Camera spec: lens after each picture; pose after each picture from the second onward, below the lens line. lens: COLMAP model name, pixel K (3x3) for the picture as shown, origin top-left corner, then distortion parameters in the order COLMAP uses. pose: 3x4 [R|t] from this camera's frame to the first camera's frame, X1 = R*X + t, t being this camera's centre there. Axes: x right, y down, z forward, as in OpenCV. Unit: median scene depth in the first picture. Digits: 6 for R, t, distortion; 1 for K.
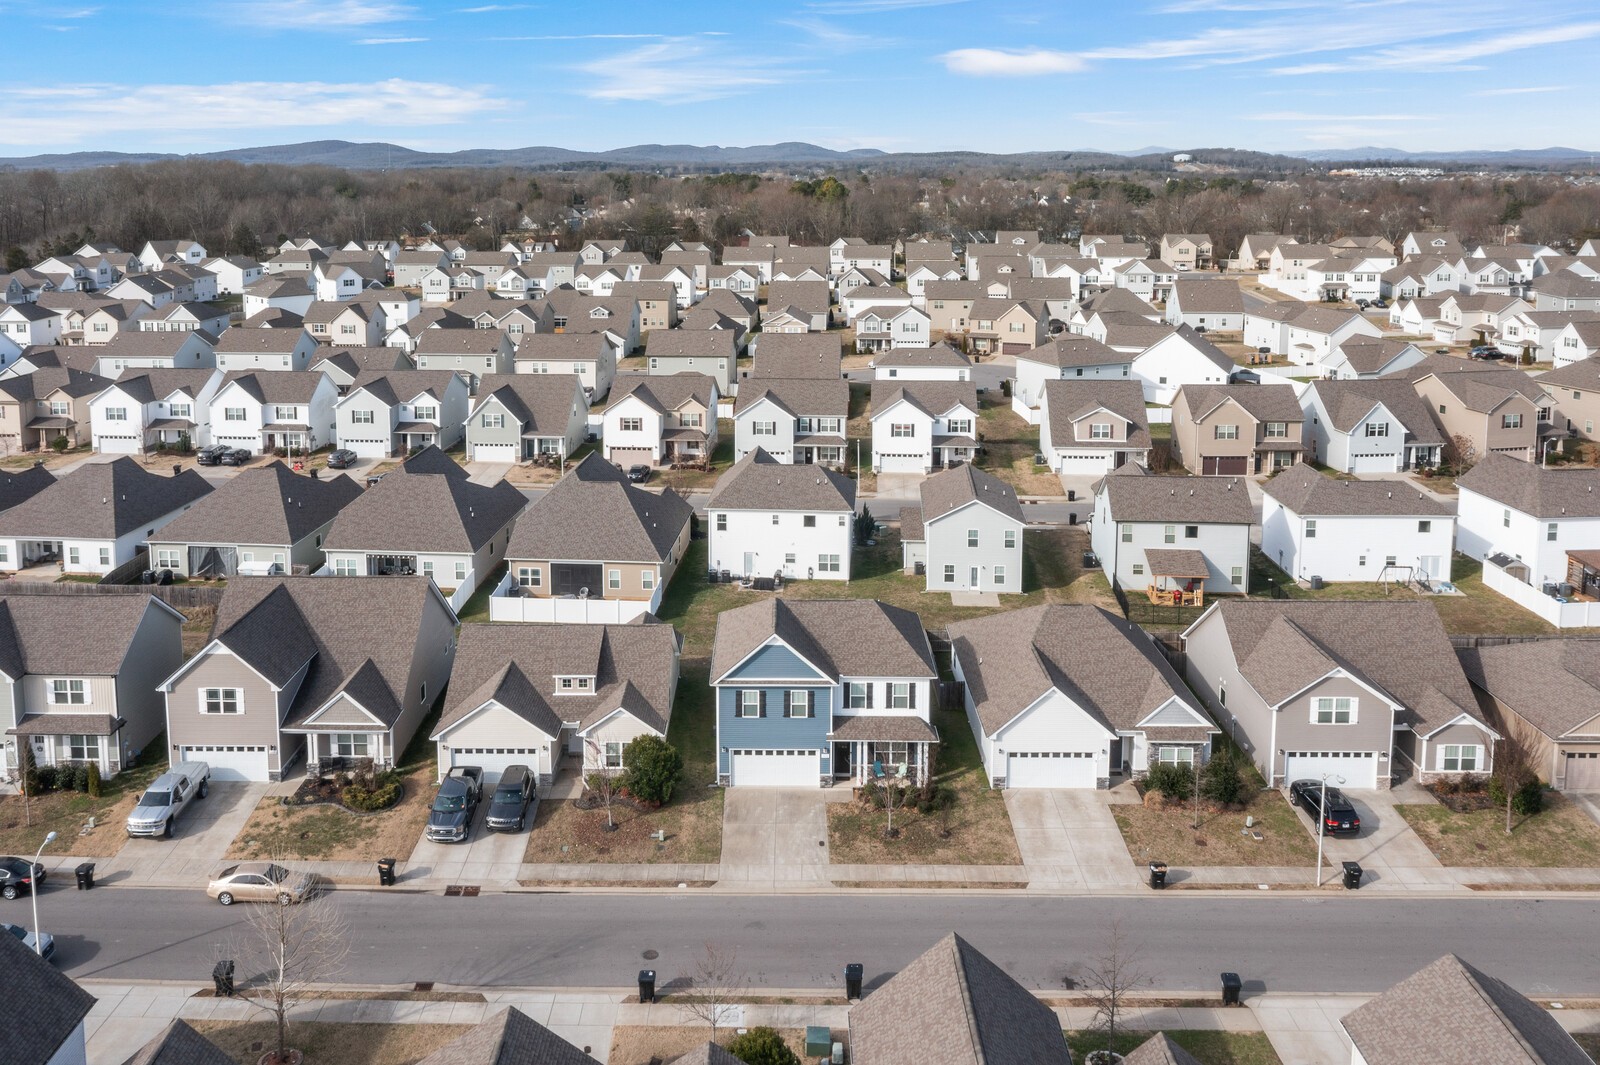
lens RADIAL K [[1358.1, 0, 757.8], [0, 1358.1, 280.0], [0, 0, 1]] dist [-0.010966, 0.007516]
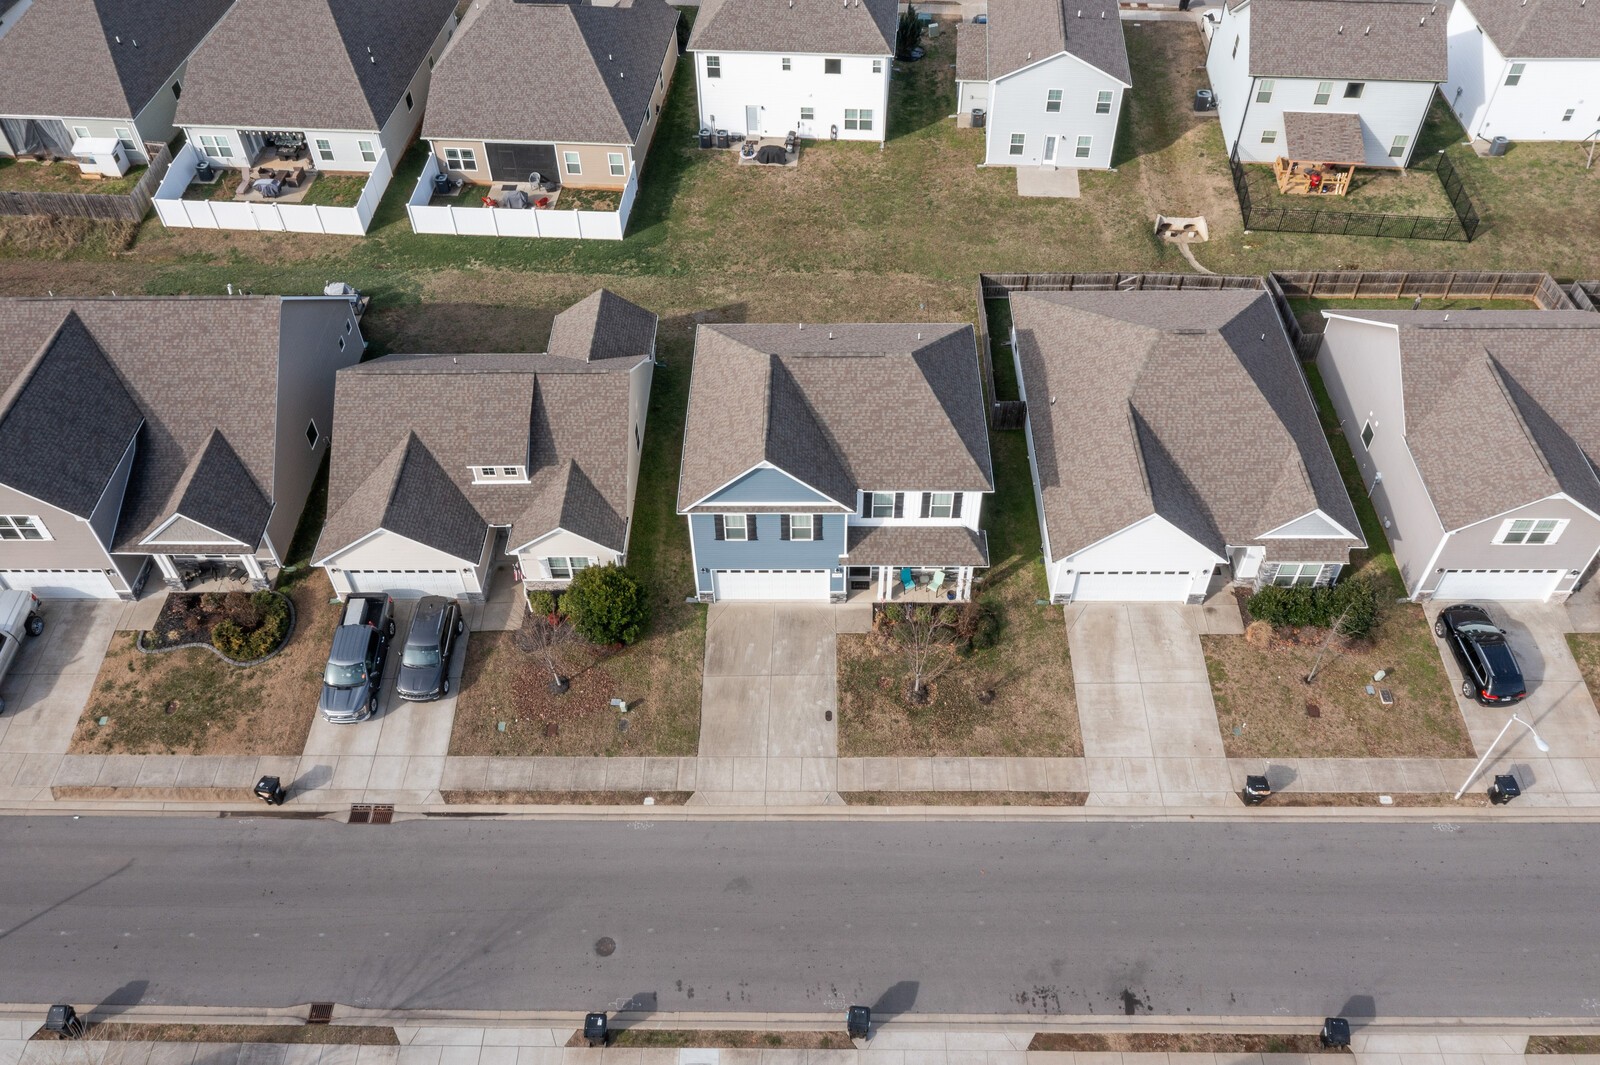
lens RADIAL K [[1282.2, 0, 806.0], [0, 1282.2, 517.7], [0, 0, 1]] dist [-0.015059, 0.011535]
pose [[0.999948, -0.009956, -0.002313, 0.034112], [0.008970, 0.746264, 0.665590, -0.150126], [-0.004900, -0.665576, 0.746314, 0.483922]]
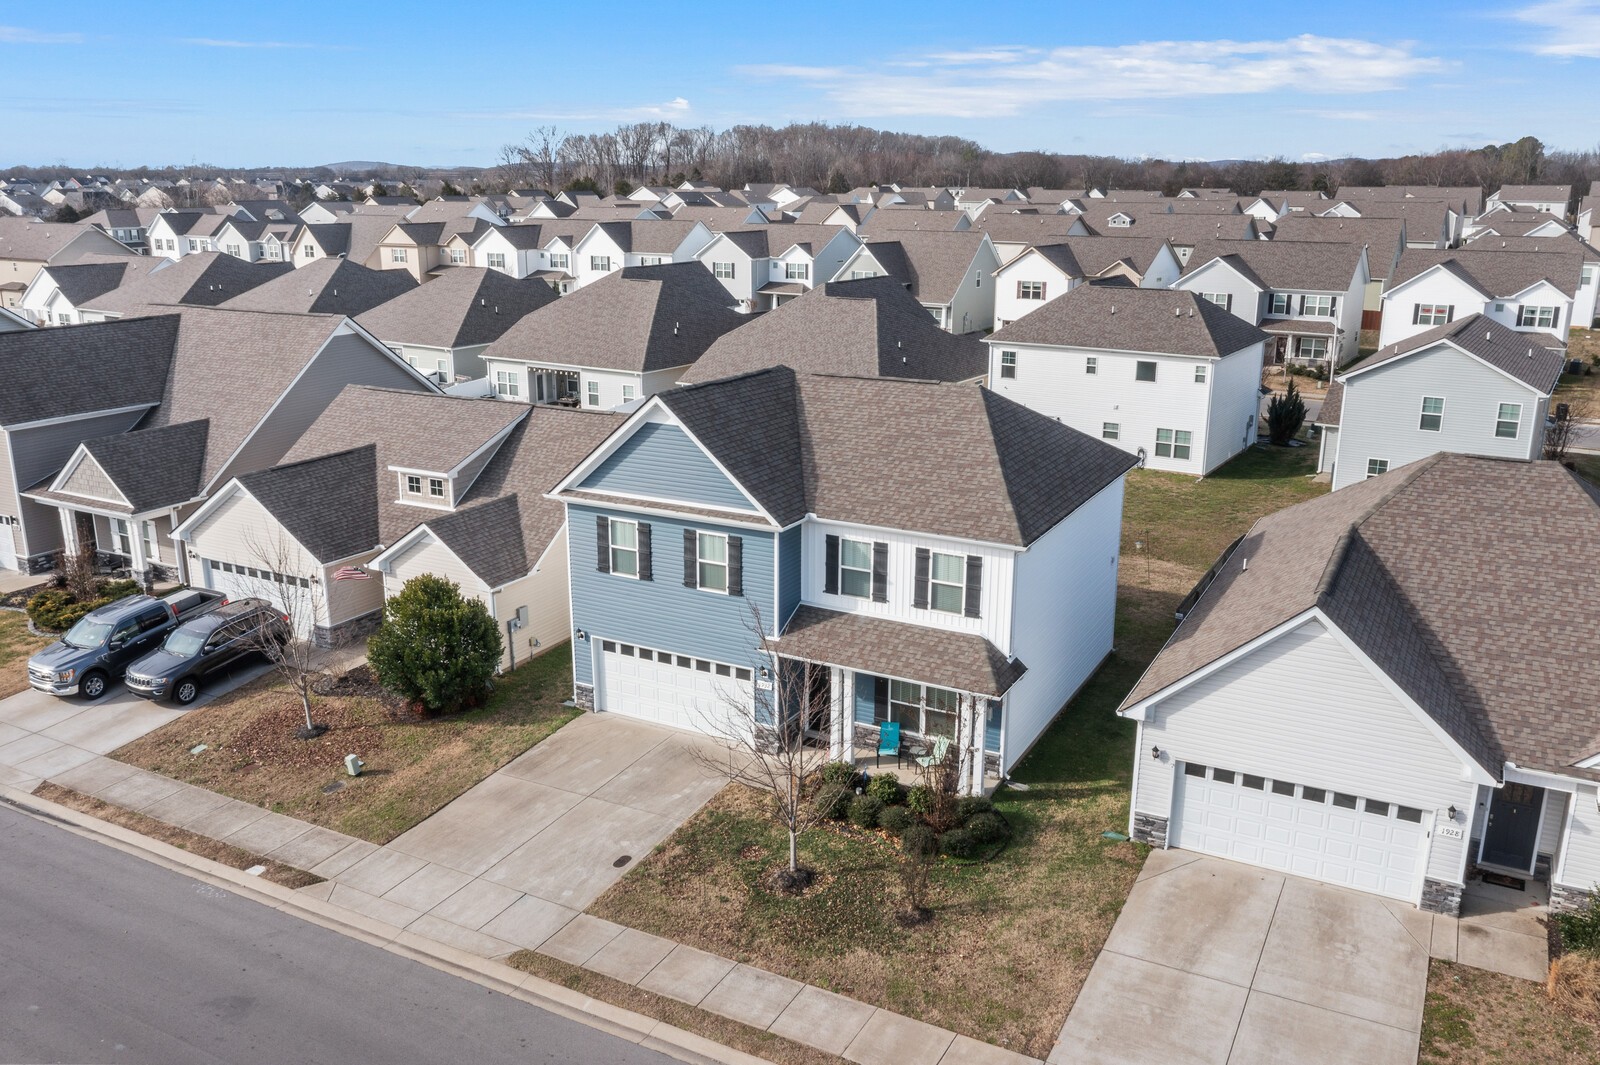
lens RADIAL K [[1282.2, 0, 801.4], [0, 1282.2, 522.4], [0, 0, 1]] dist [-0.015059, 0.011535]
pose [[0.889306, 0.122105, -0.440709, 0.239331], [-0.043872, 0.982029, 0.183559, 0.219102], [0.455203, -0.143905, 0.878682, 0.638731]]
